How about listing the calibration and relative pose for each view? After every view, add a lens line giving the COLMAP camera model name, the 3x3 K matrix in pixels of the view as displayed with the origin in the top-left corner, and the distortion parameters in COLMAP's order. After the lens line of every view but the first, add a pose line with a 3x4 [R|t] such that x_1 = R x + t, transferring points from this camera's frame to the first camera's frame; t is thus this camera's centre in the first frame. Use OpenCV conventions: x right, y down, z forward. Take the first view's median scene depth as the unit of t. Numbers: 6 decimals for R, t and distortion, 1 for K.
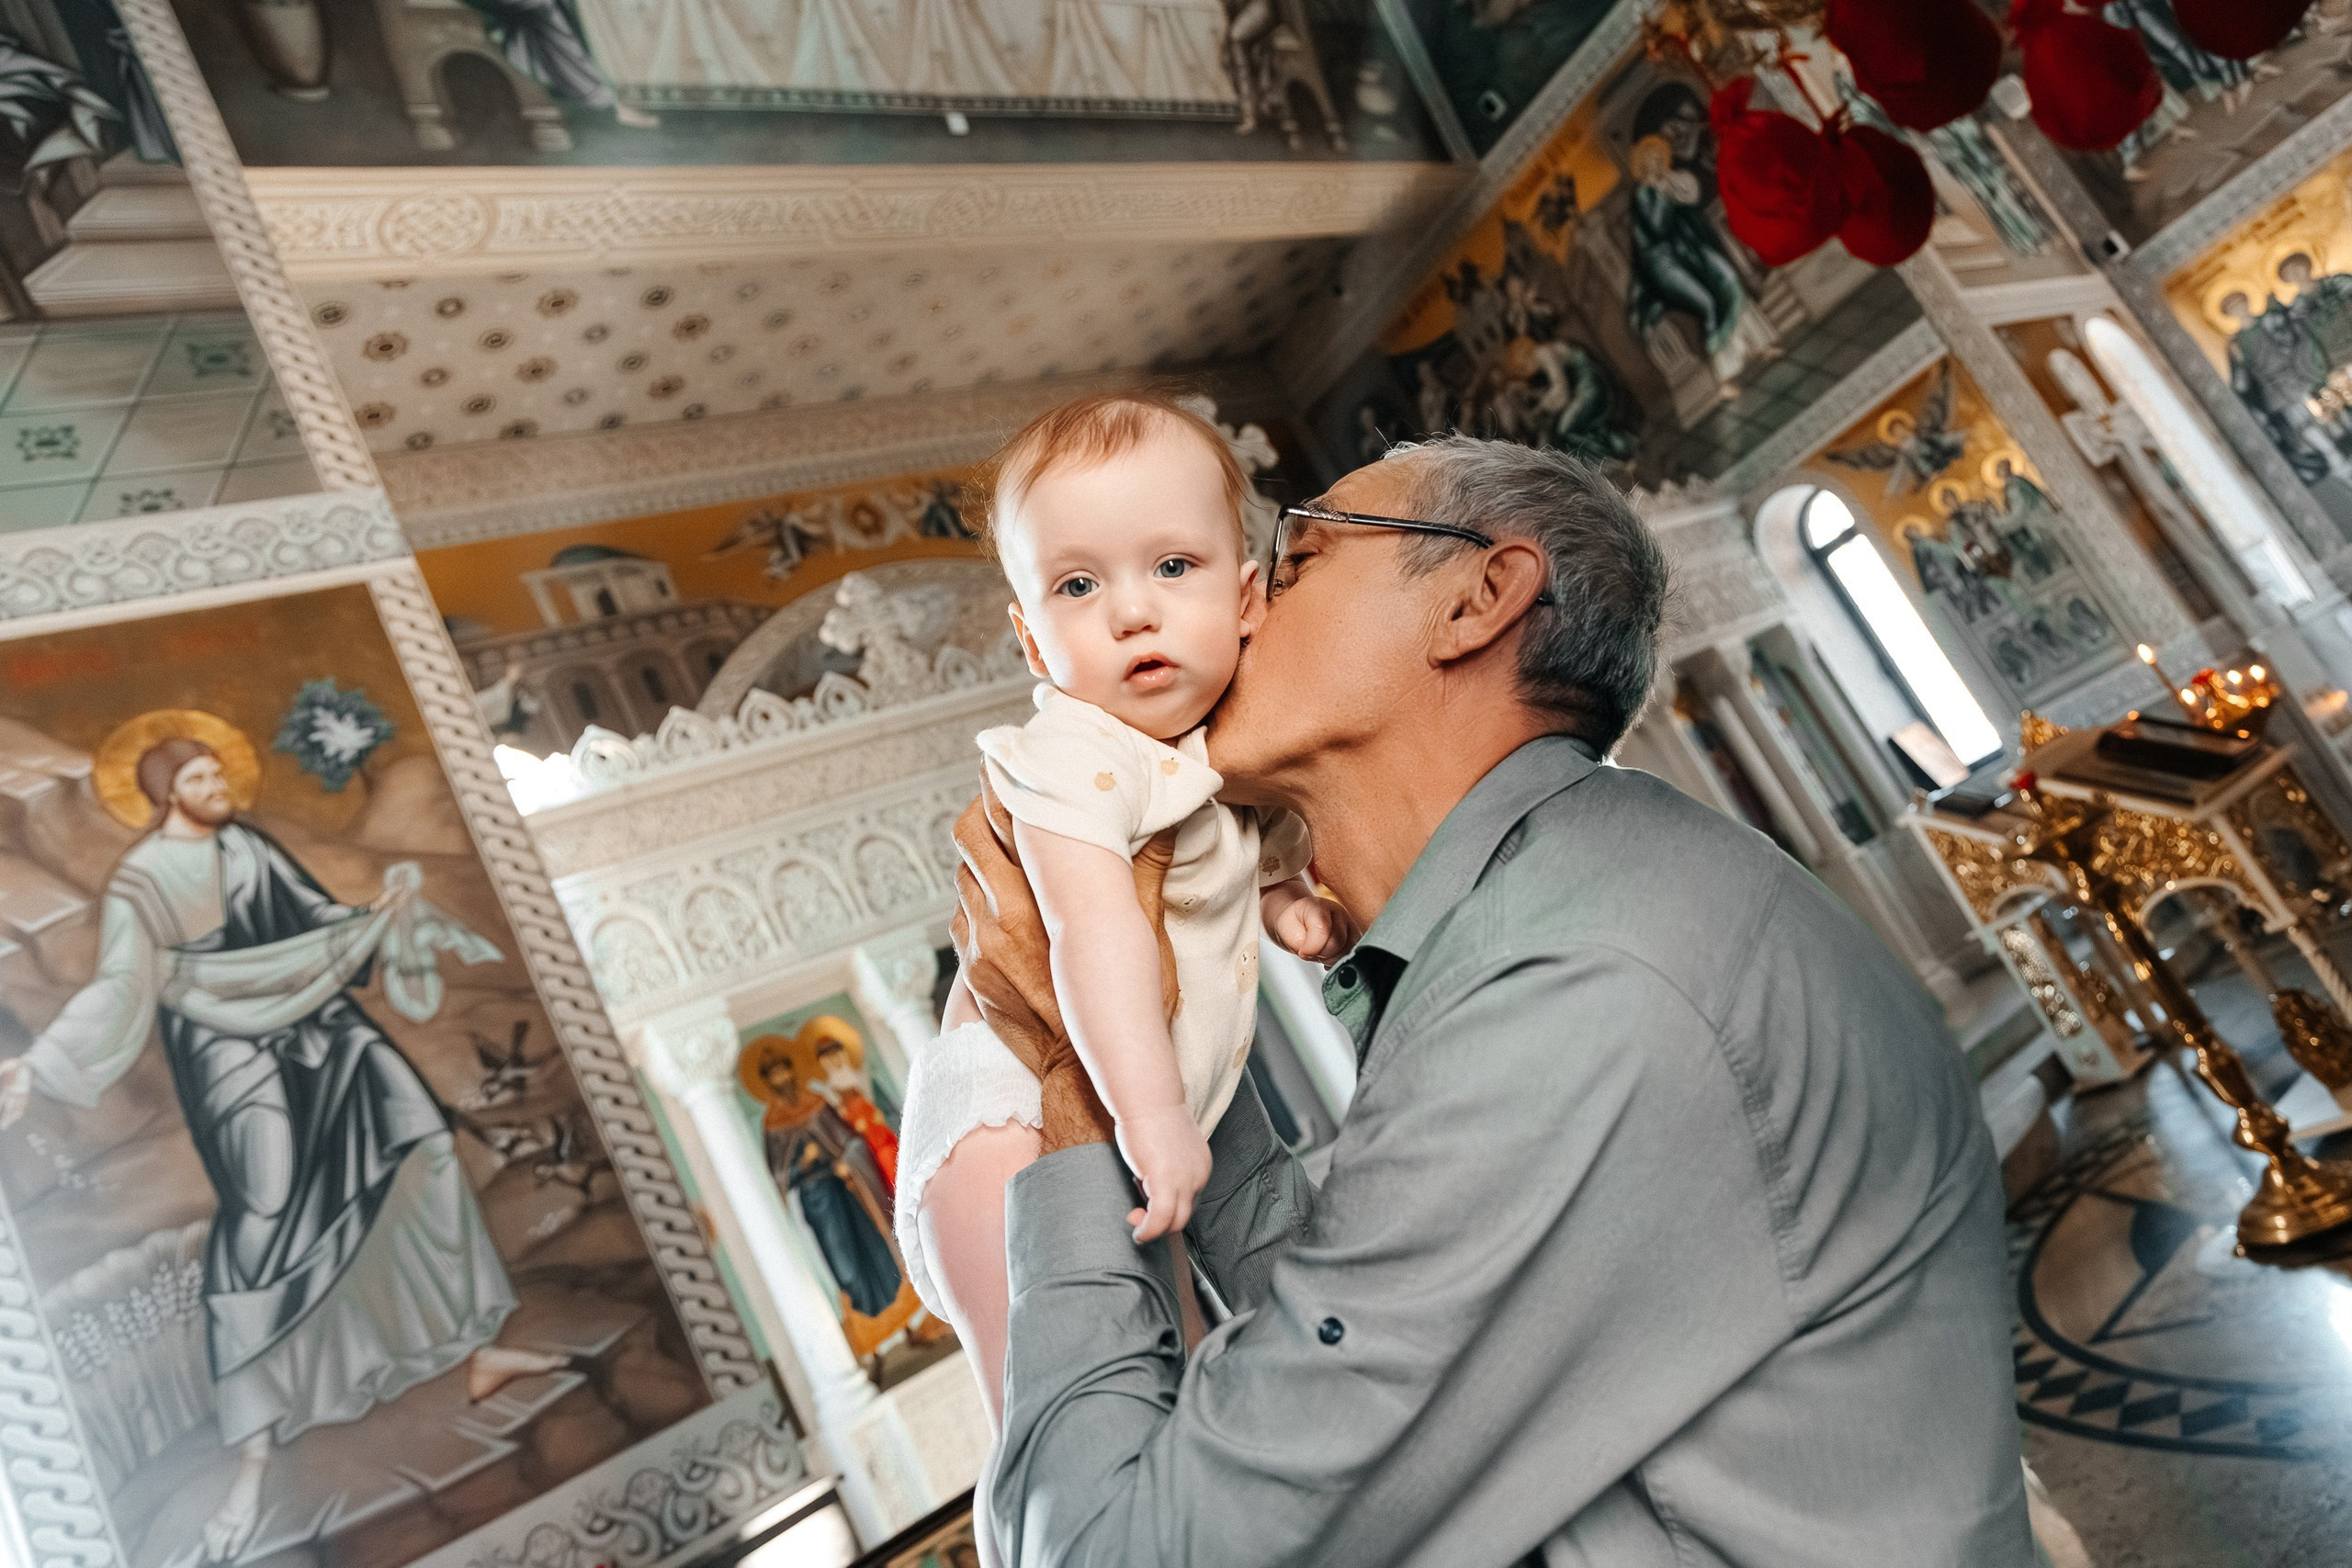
lens RADIAL K [[1633.5, 0, 1176.0], [0, 1633.5, 784.0], [0, 0, 1]] dist [-0.036707, 0.028487]
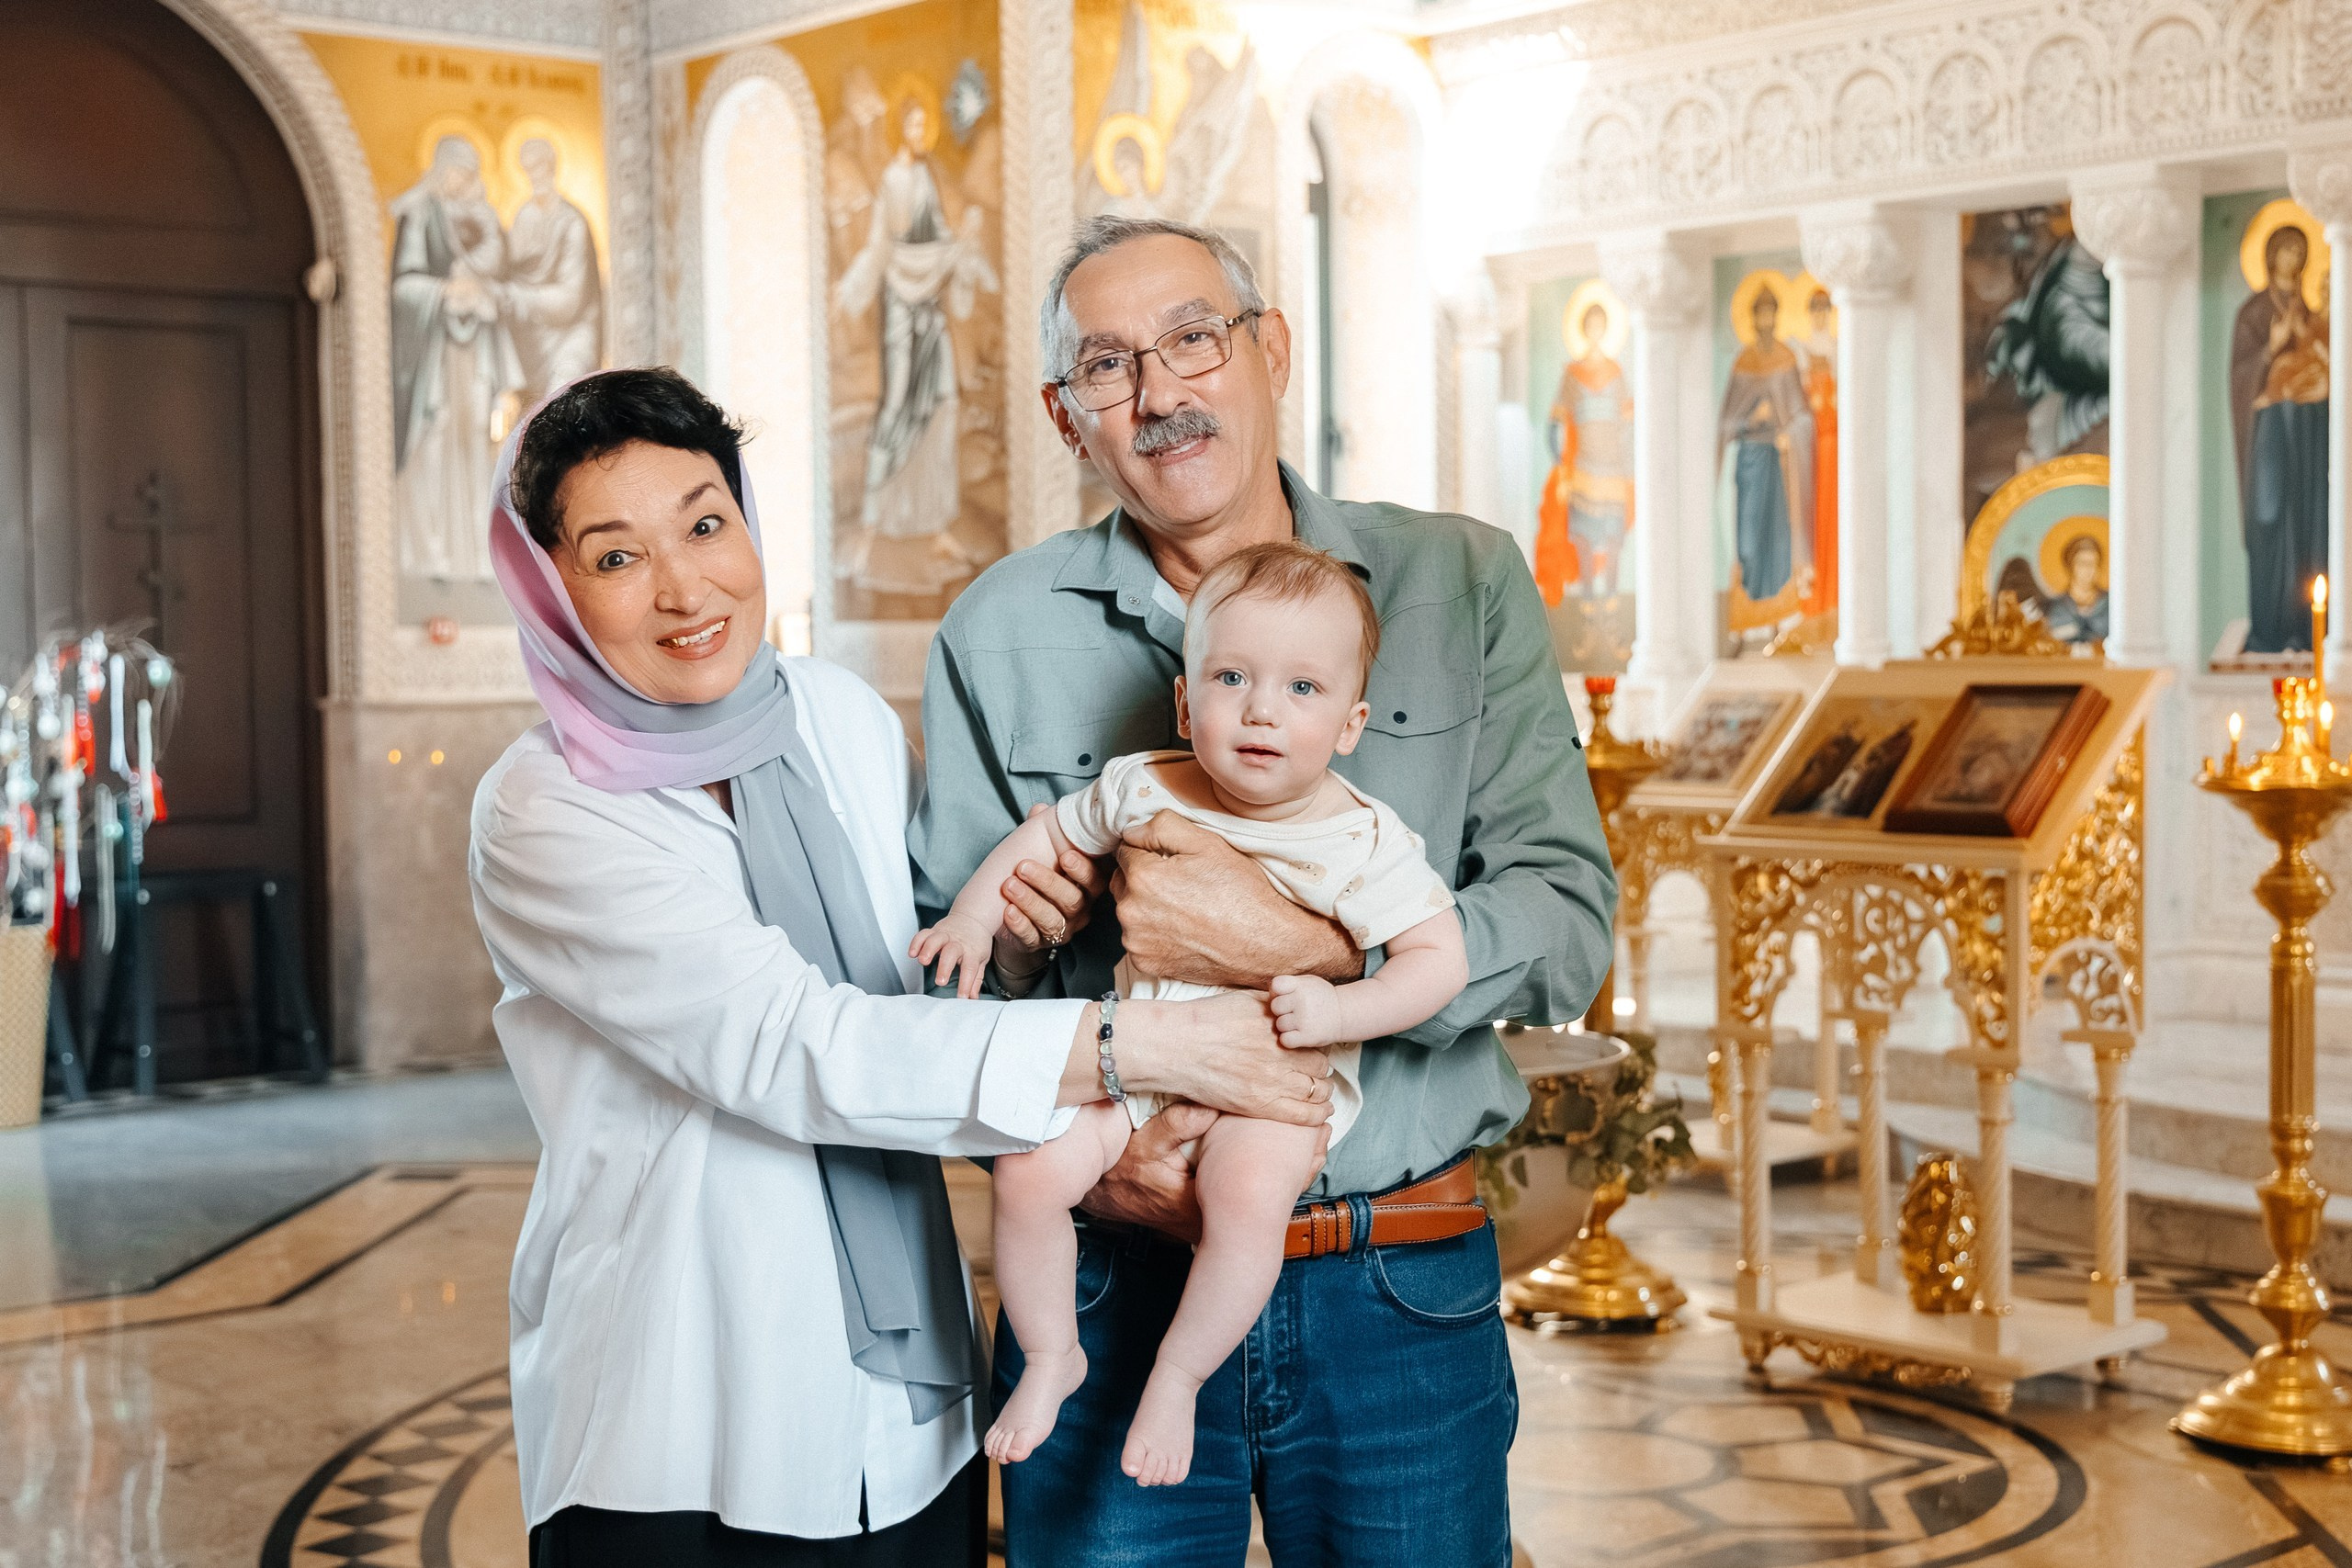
lens RADIAL K [[3218.8, 0, 1259.5], [0, 3218.8, 771.9], [0, 0, 1]] dist [0.001699, -0.014143]
pose [[0.091619, 0.511075, -0.854640, 2.404045], [0.203656, 0.830492, 0.518467, -1.029490], [0.974746, -0.221554, -0.027995, 1.273038]]
